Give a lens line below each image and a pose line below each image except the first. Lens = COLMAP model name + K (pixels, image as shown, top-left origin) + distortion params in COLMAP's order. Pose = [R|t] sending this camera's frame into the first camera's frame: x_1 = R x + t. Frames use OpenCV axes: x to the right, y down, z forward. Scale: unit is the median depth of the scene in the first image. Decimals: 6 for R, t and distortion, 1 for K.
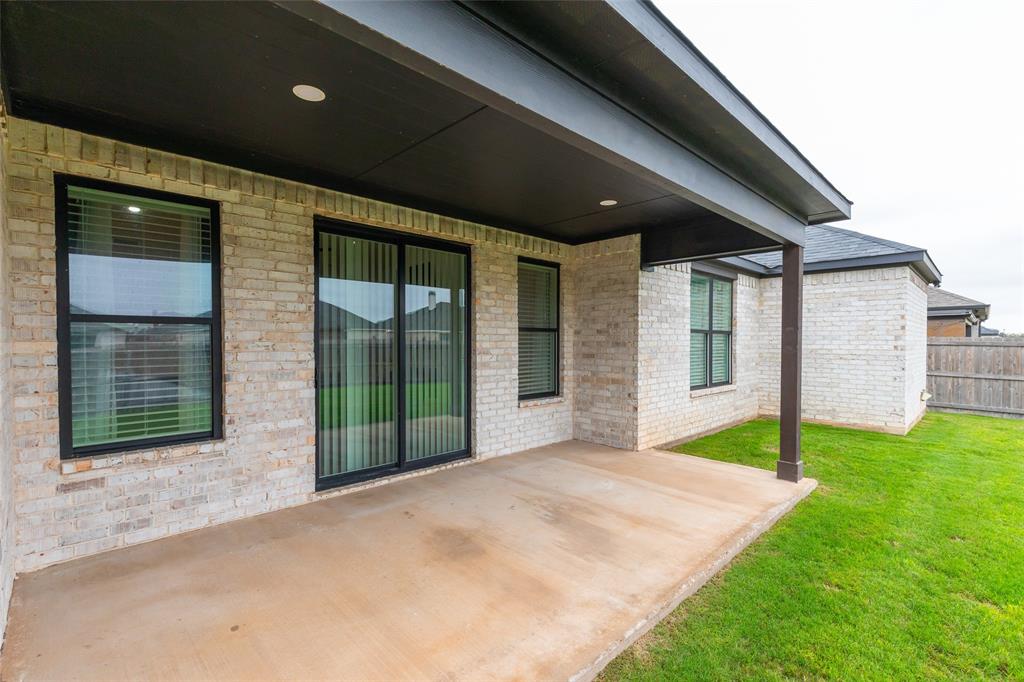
lens RADIAL K [[463.2, 0, 513.2], [0, 463.2, 347.7], [0, 0, 1]] dist [0.014273, -0.004111]
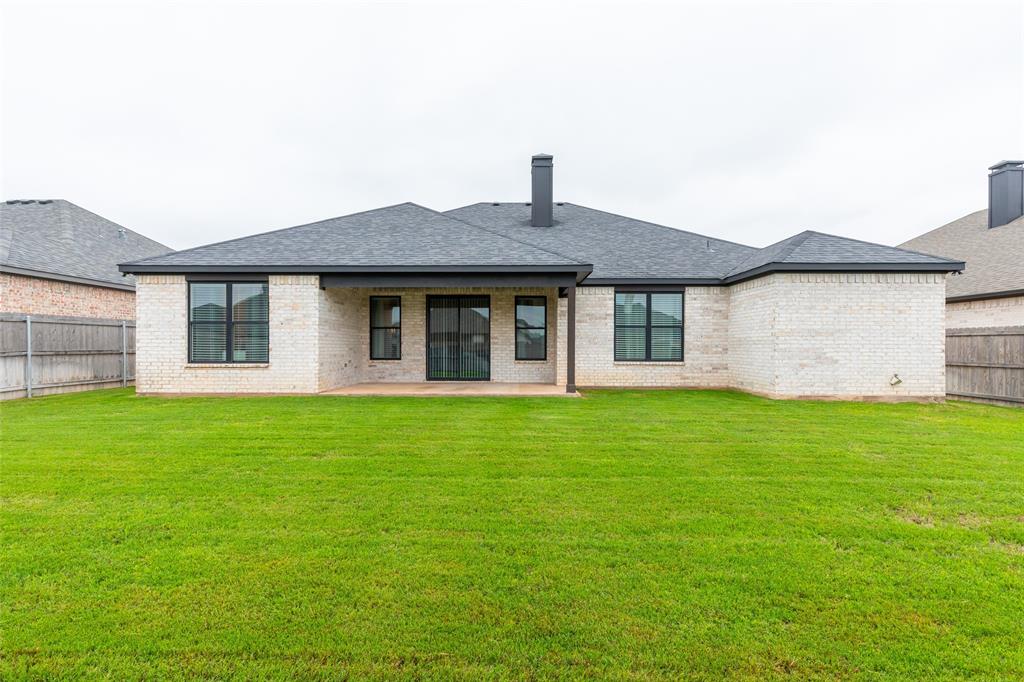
lens RADIAL K [[463.2, 0, 519.4], [0, 463.2, 340.0], [0, 0, 1]] dist [0.014273, -0.004111]
pose [[0.717857, -0.011332, -0.696098, 1.506941], [-0.011144, 0.999552, -0.027765, 0.075689], [0.696101, 0.027689, 0.717410, -0.568001]]
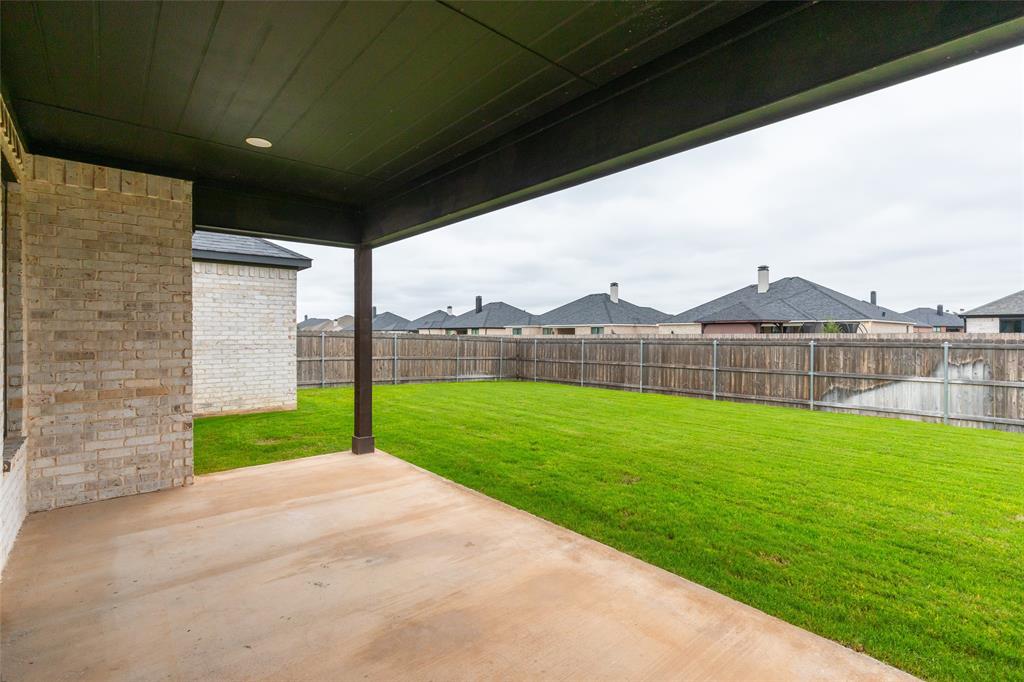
lens RADIAL K [[463.2, 0, 517.3], [0, 463.2, 331.8], [0, 0, 1]] dist [0.014273, -0.004111]
pose [[0.072853, 0.000177, 0.997343, -0.395749], [0.019460, 0.999809, -0.001599, -0.000974], [-0.997153, 0.019525, 0.072835, 0.422179]]
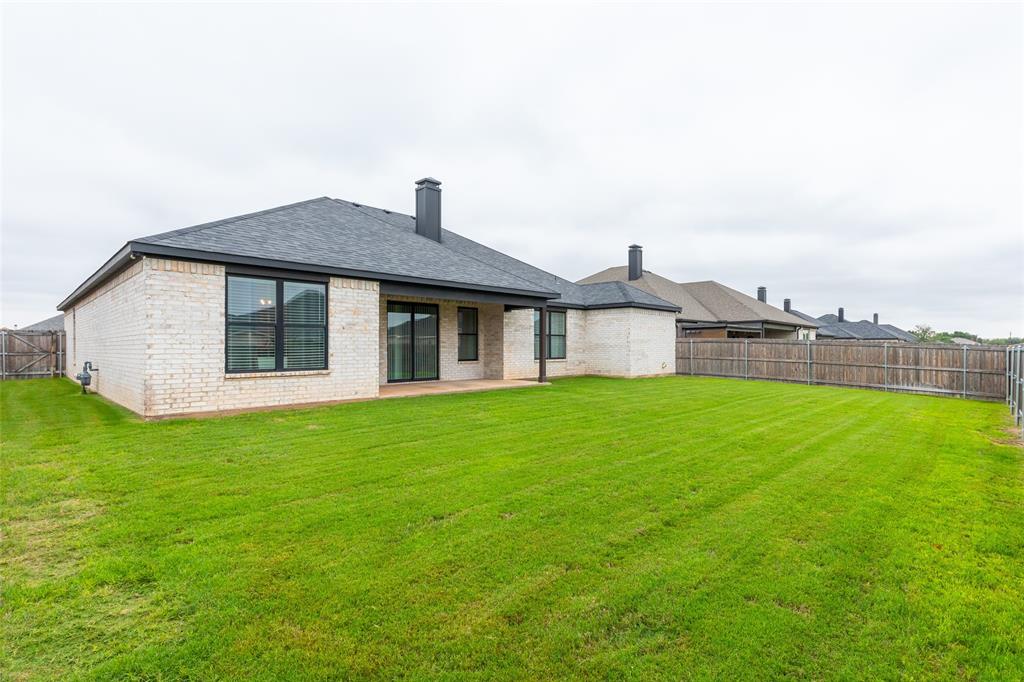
lens RADIAL K [[463.2, 0, 558.0], [0, 463.2, 346.0], [0, 0, 1]] dist [0.014273, -0.004111]
pose [[0.997680, -0.003808, 0.067972, 0.382390], [0.005009, 0.999834, -0.017510, 0.073893], [-0.067894, 0.017810, 0.997534, -1.605946]]
